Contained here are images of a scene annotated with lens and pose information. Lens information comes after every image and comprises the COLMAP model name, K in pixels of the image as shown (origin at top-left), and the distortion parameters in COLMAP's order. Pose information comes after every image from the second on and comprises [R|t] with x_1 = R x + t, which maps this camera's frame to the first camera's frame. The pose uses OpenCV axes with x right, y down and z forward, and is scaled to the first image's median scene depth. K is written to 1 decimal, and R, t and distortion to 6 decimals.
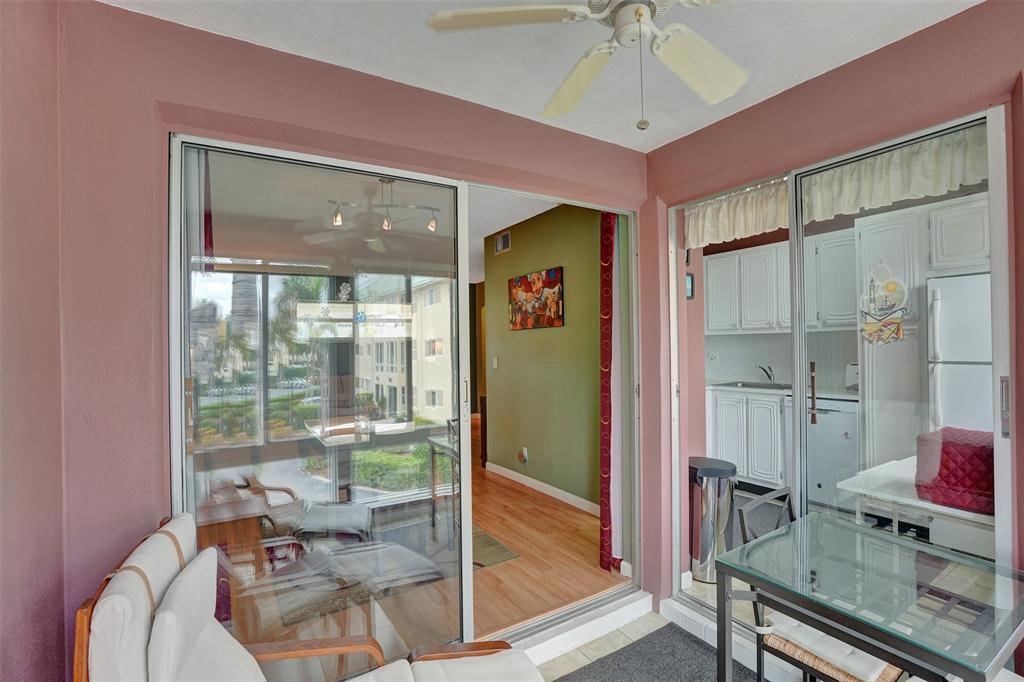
lens RADIAL K [[467.1, 0, 512.0], [0, 467.1, 341.0], [0, 0, 1]] dist [-0.048186, 0.000040]
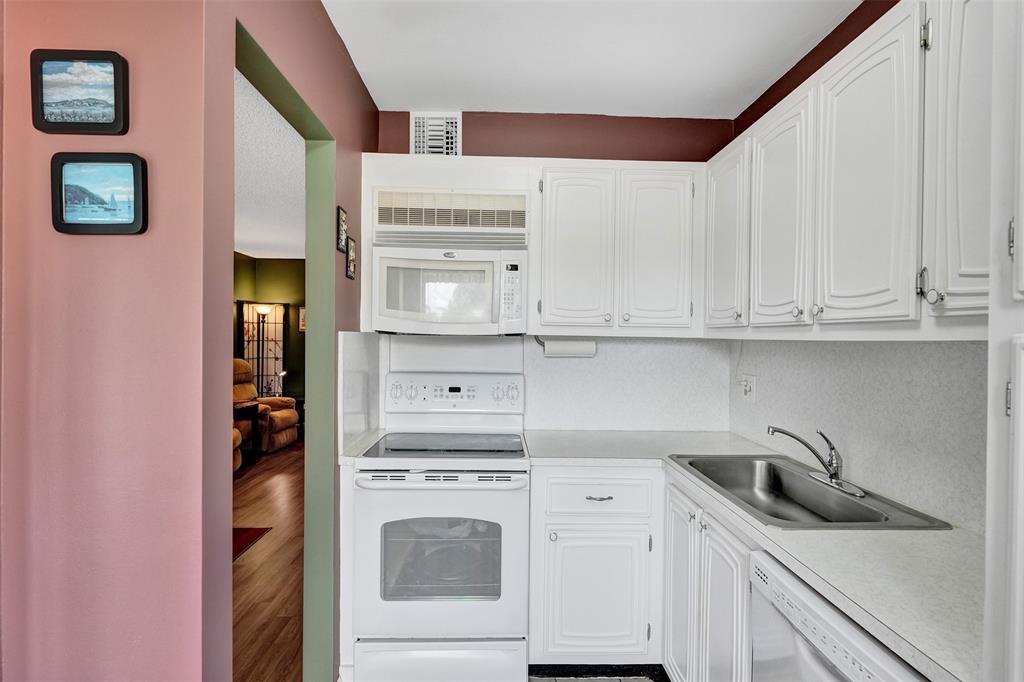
lens RADIAL K [[471.1, 0, 512.0], [0, 471.1, 341.0], [0, 0, 1]] dist [-0.002381, -0.000323]
pose [[0.865258, 0.033664, -0.500195, 0.601918], [-0.023803, 0.999376, 0.026084, -0.022455], [0.500761, -0.010663, 0.865520, 0.640873]]
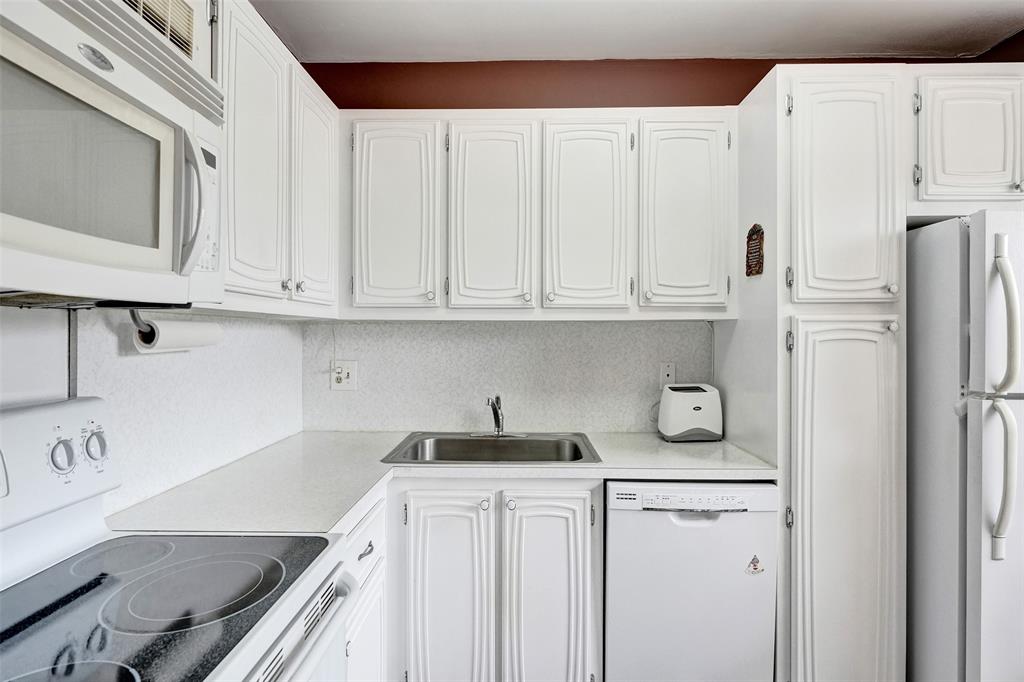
lens RADIAL K [[485.0, 0, 513.3], [0, 485.0, 331.6], [0, 0, 1]] dist [-0.002762, -0.000379]
pose [[0.541188, 0.020767, 0.840645, 0.202889], [-0.019822, 0.999732, -0.011936, -0.001569], [-0.840668, -0.010203, 0.541455, 0.837501]]
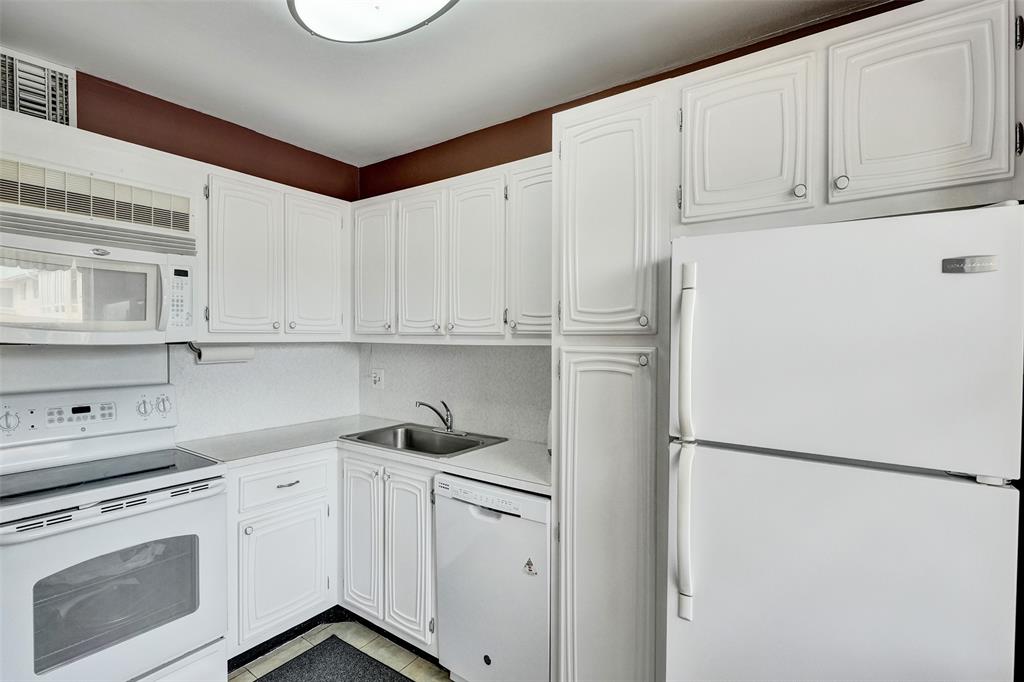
lens RADIAL K [[480.7, 0, 512.0], [0, 480.7, 341.0], [0, 0, 1]] dist [0.000072, 0.000172]
pose [[0.921950, 0.017514, 0.386912, 0.461018], [-0.024918, 0.999590, 0.014128, -0.034374], [-0.386506, -0.022666, 0.922008, 0.479389]]
